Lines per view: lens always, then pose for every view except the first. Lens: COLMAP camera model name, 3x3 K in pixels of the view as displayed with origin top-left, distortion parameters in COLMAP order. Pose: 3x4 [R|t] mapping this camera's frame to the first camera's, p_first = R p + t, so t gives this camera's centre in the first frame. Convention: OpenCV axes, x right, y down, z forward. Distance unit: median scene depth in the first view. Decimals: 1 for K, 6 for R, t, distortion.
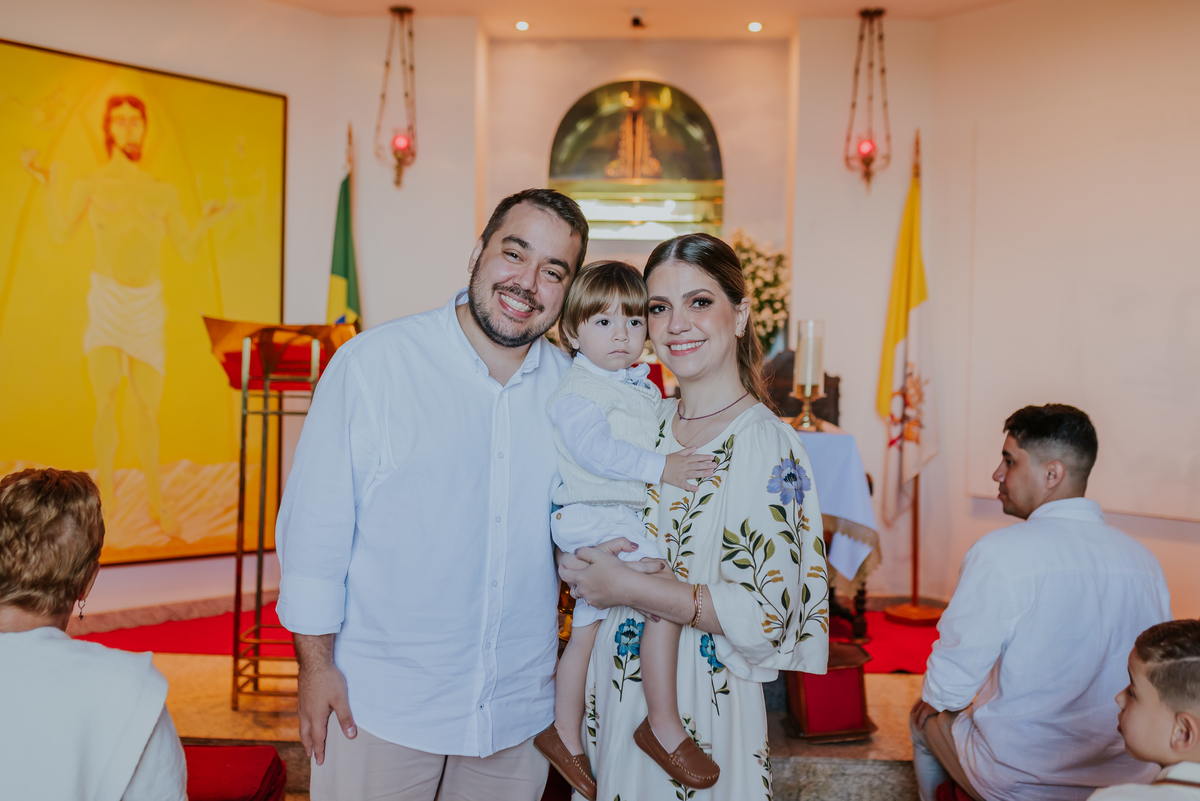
lens RADIAL K [[1224.8, 0, 600.0], [0, 1224.8, 400.5], [0, 0, 1]] dist [-0.000630, 0.004465]
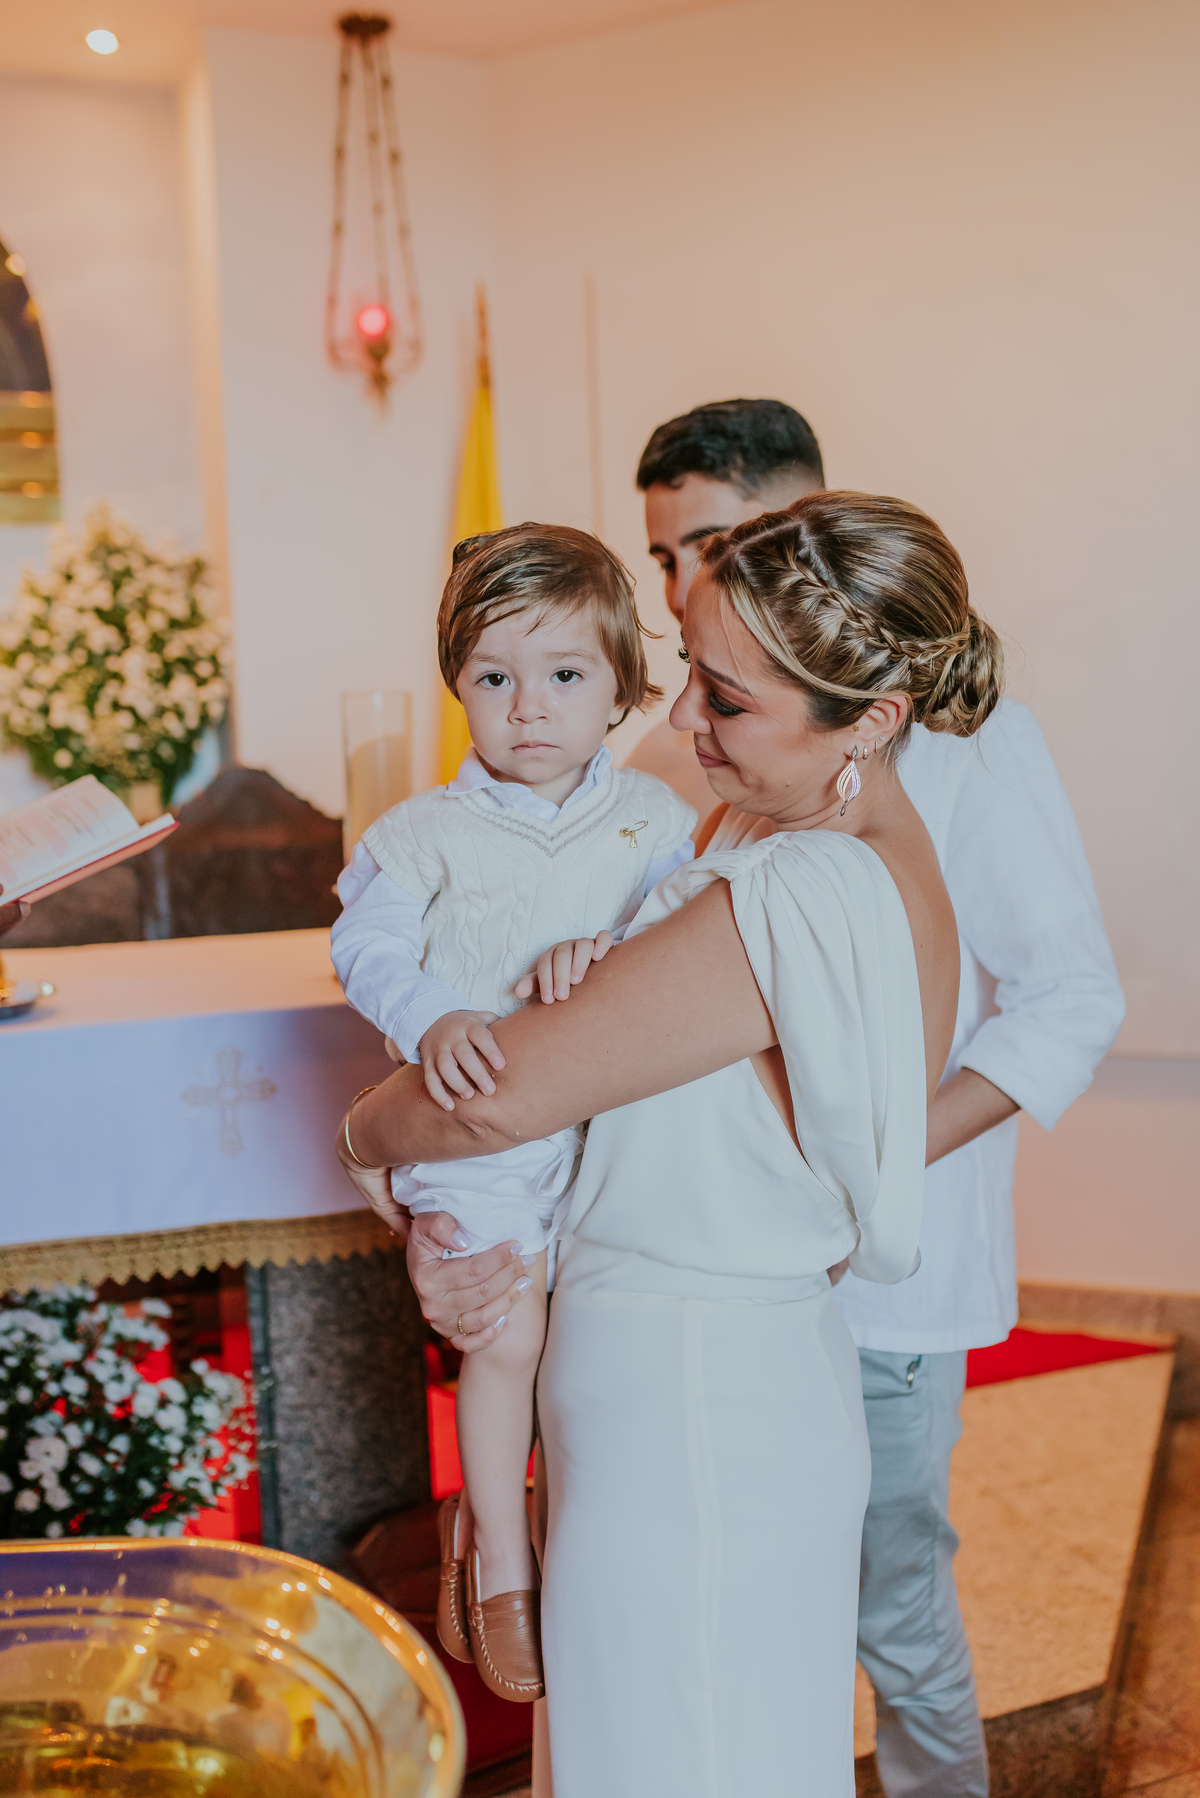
lens RADIAL K [[1693.7, 0, 576.9], [0, 1693.7, 902.4], [0, 0, 1]] dist [-0.007627, -0.008107]
pose [[0.909702, -0.087439, 0.405952, 0.007524], [0.067631, 0.995725, 0.062919, -0.021226], [-0.409718, -0.029782, 0.911726, 0.364589]]
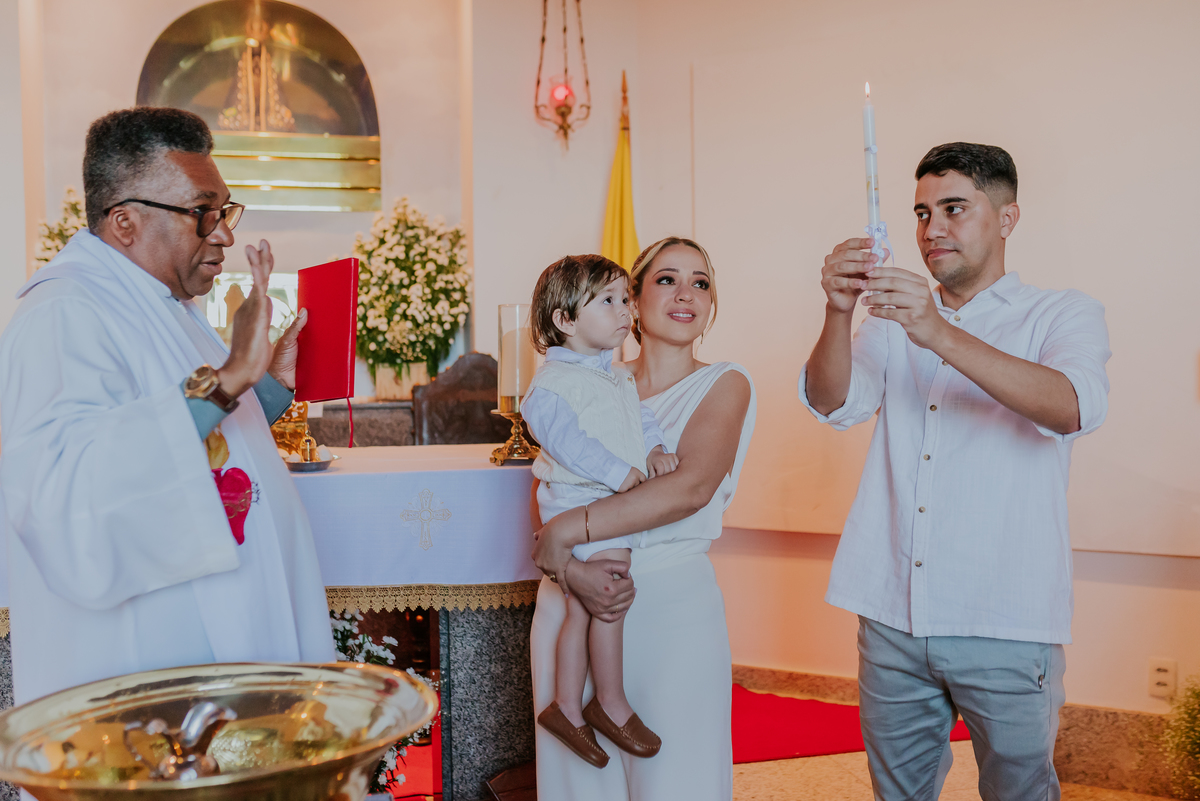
lens RADIAL K [[1194.3, 0, 598.4], [0, 1194.3, 421.3], [0, 0, 1]] dist [-0.010258, 0.109057]
pose [[0.959725, -0.038724, 0.278258, 0.017686], [0.036794, 0.999249, 0.012158, -0.004127], [-0.278520, -0.001431, 0.960429, 0.247181]]
